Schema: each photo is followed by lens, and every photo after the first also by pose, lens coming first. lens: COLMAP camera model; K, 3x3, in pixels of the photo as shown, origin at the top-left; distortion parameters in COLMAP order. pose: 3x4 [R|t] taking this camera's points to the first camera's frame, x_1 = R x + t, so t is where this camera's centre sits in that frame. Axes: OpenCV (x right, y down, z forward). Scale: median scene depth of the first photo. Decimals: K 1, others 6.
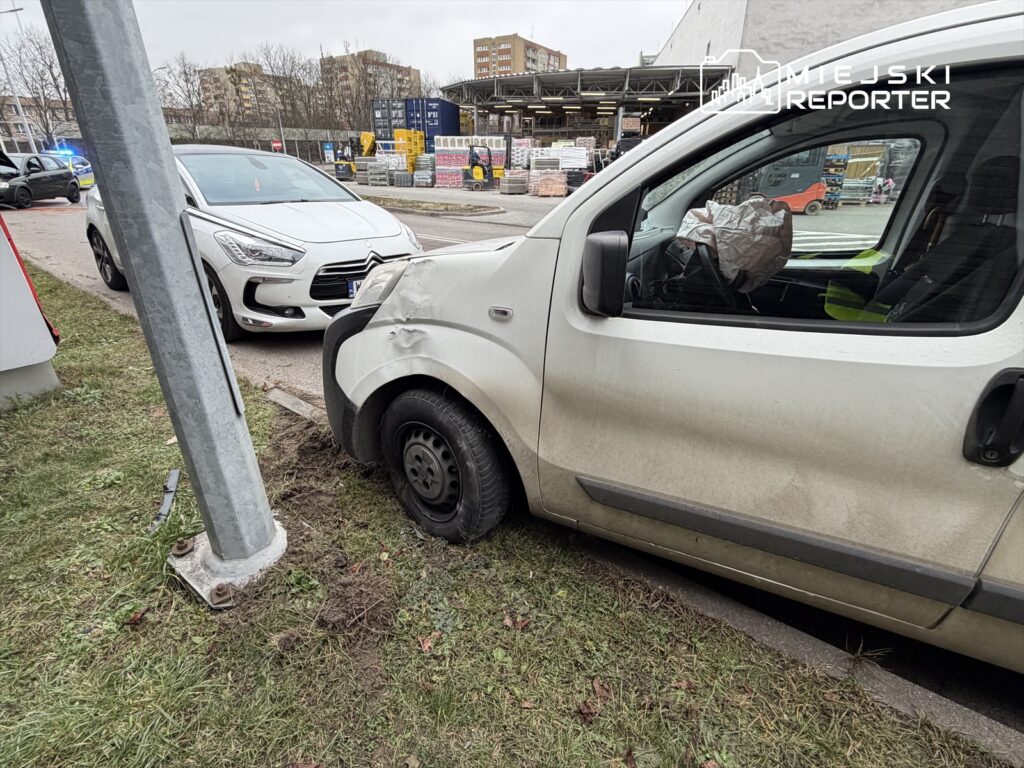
lens RADIAL K [[511.1, 0, 508.2], [0, 511.1, 385.9], [0, 0, 1]] dist [-0.003140, 0.000167]
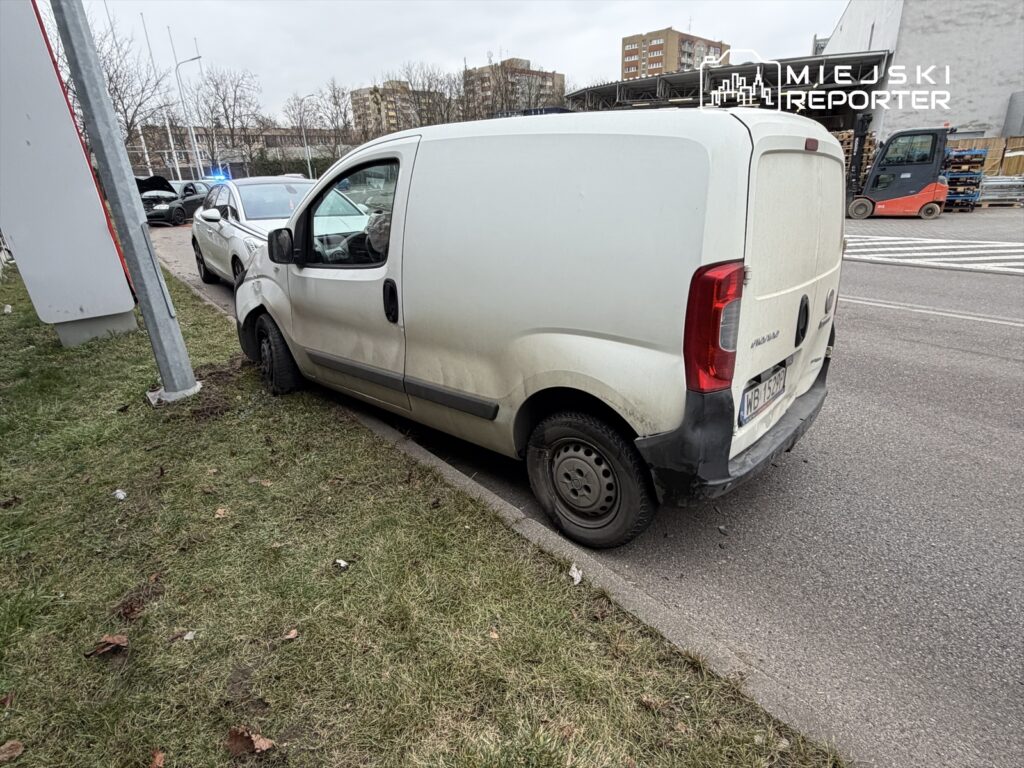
lens RADIAL K [[564.4, 0, 509.9], [0, 564.4, 386.5], [0, 0, 1]] dist [-0.002910, -0.001123]
pose [[0.970747, 0.051223, -0.234576, 0.137948], [-0.061918, 0.997340, -0.038454, 0.034232], [0.231982, 0.051854, 0.971337, -0.092207]]
